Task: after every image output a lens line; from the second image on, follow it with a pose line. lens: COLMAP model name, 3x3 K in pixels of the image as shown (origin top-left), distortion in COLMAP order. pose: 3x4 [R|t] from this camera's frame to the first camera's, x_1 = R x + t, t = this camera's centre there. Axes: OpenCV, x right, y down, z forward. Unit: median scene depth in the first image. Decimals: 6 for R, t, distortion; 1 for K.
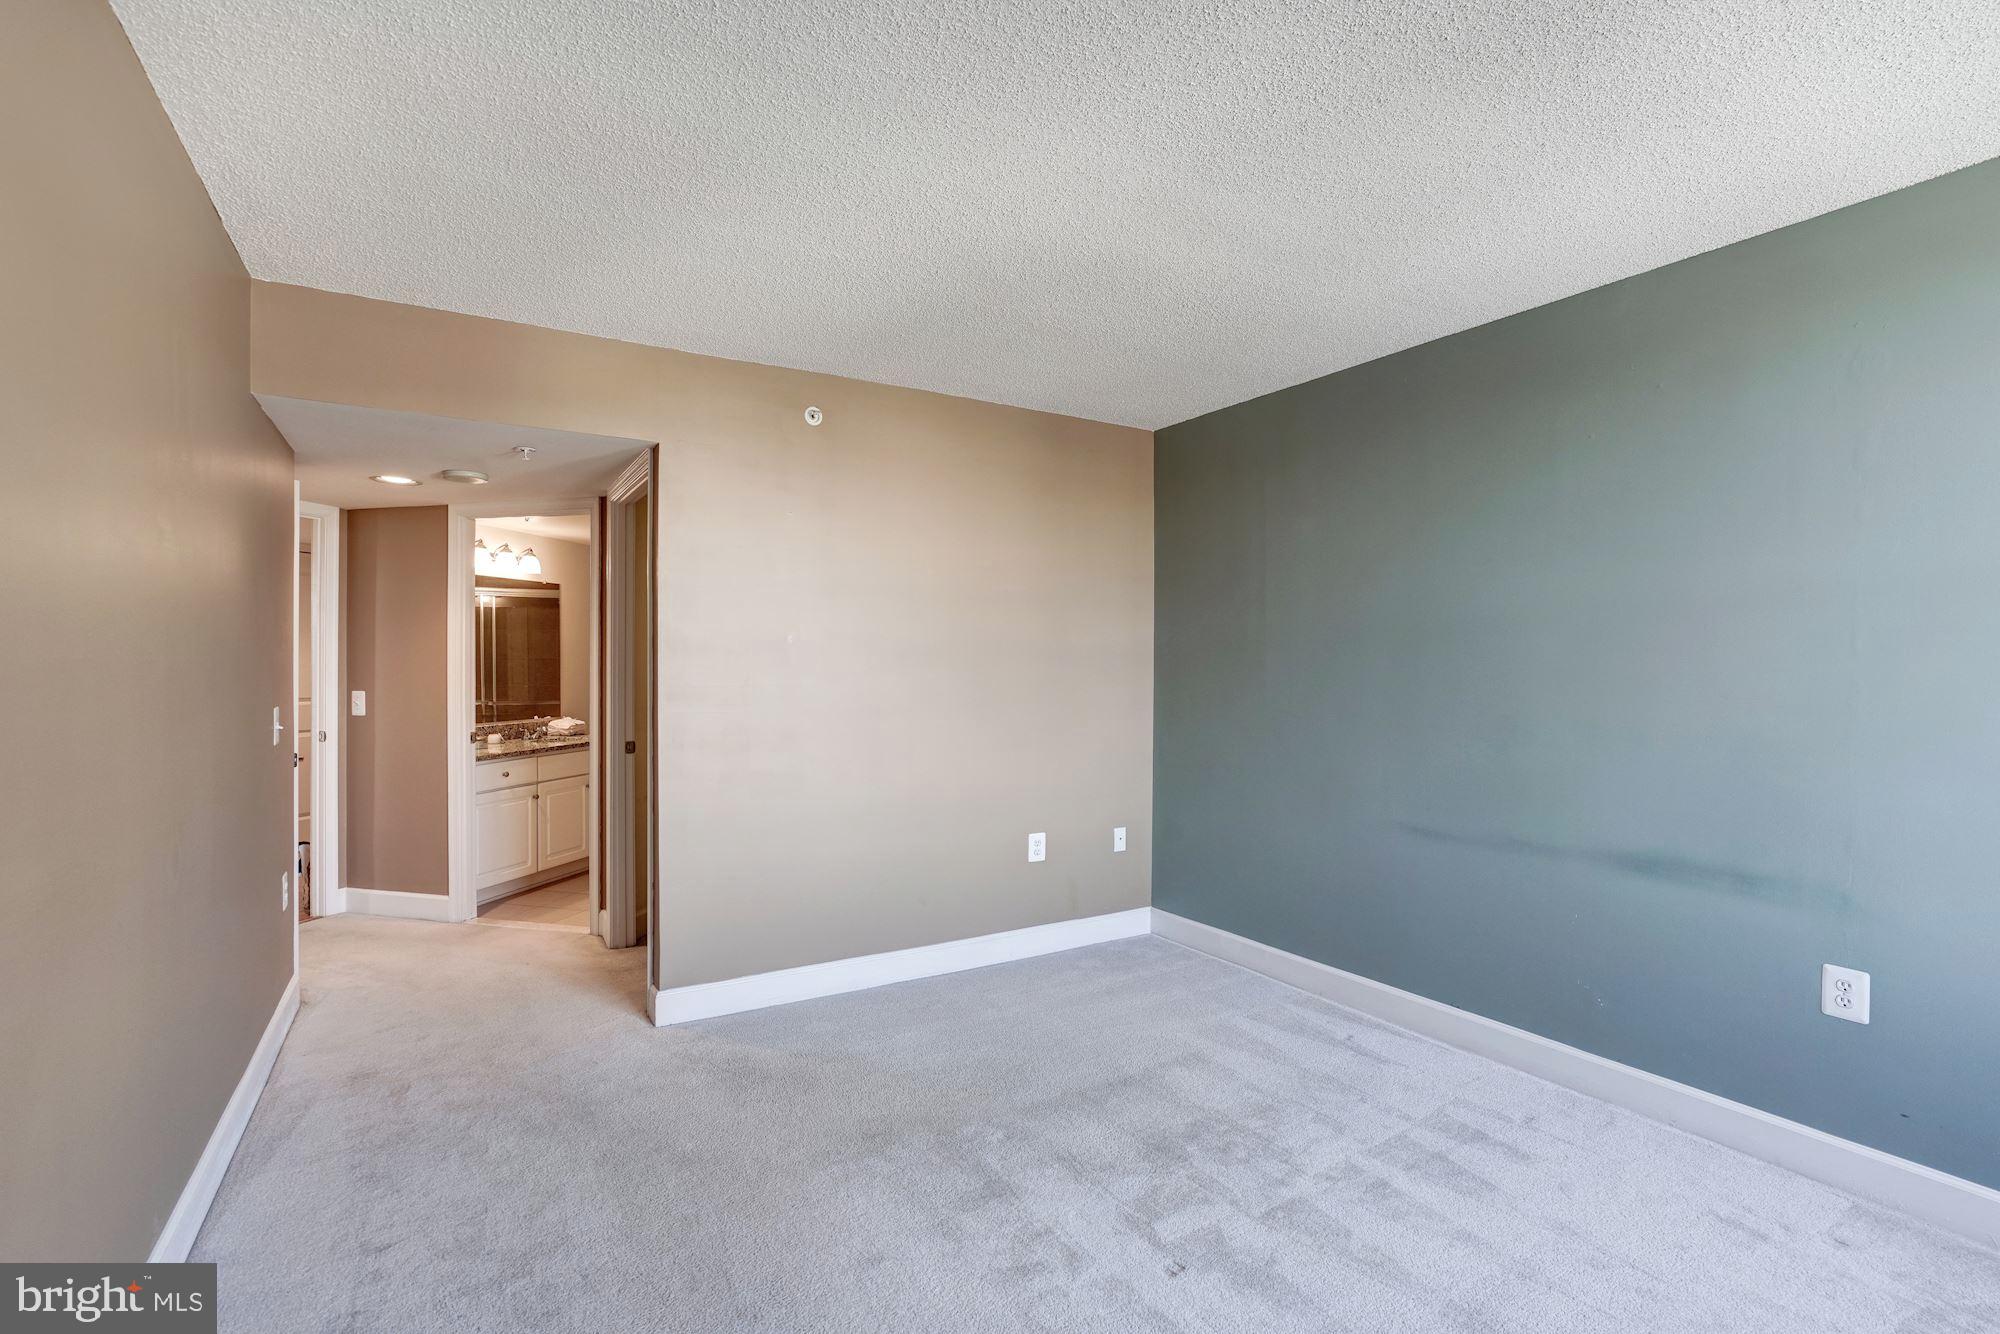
lens RADIAL K [[926.1, 0, 1002.6], [0, 926.1, 672.6], [0, 0, 1]] dist [-0.011318, -0.000147]
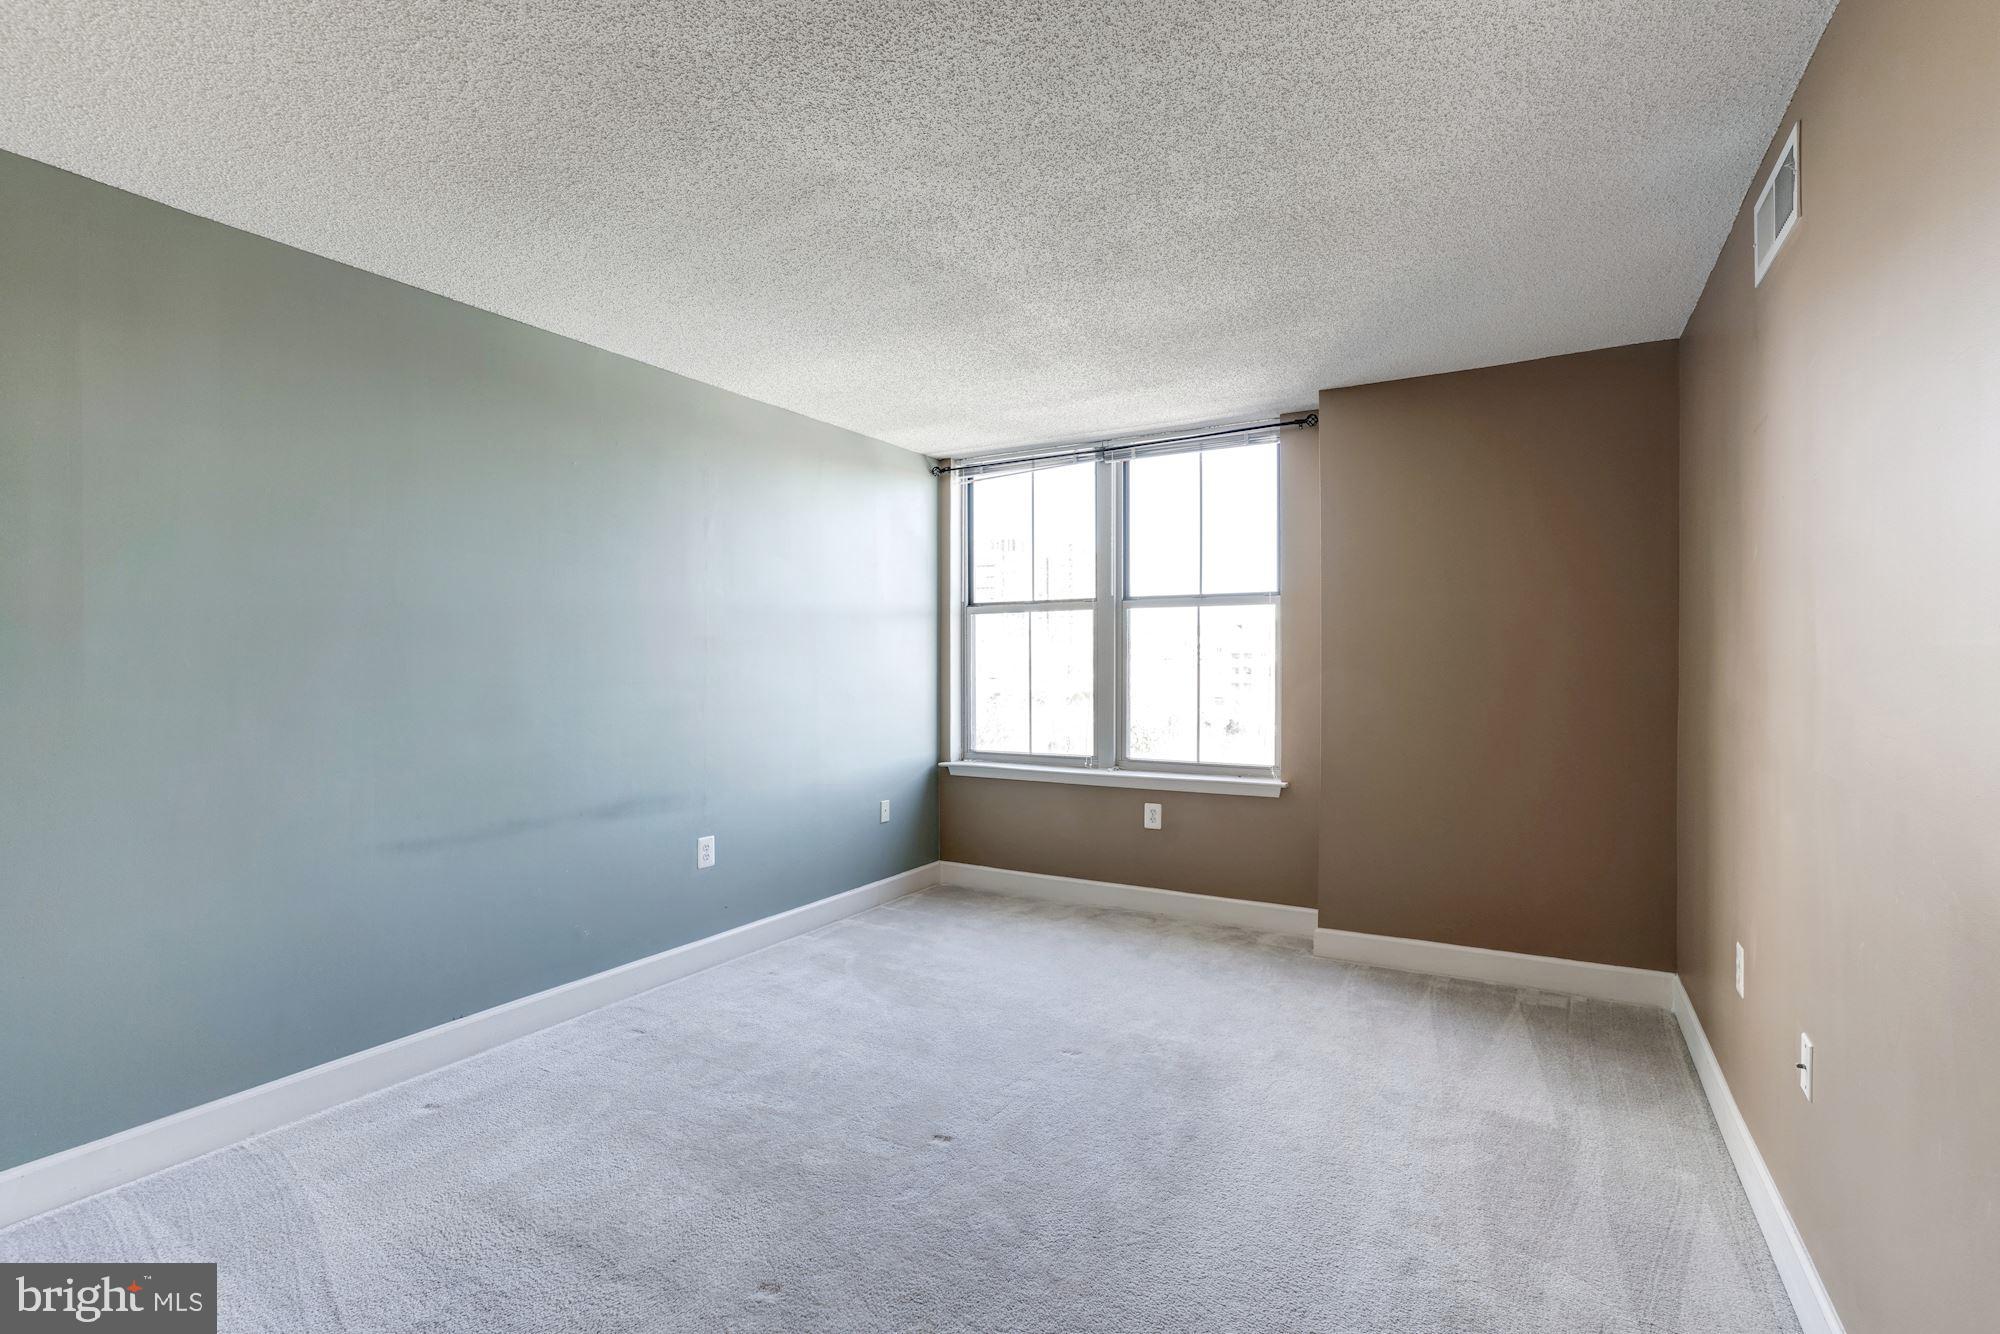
lens RADIAL K [[926.1, 0, 1002.6], [0, 926.1, 672.6], [0, 0, 1]] dist [-0.011318, -0.000147]
pose [[-0.496499, -0.009557, 0.867985, -0.708965], [0.001035, 0.999932, 0.011601, -0.001124], [-0.868037, 0.006658, -0.496455, 1.164082]]
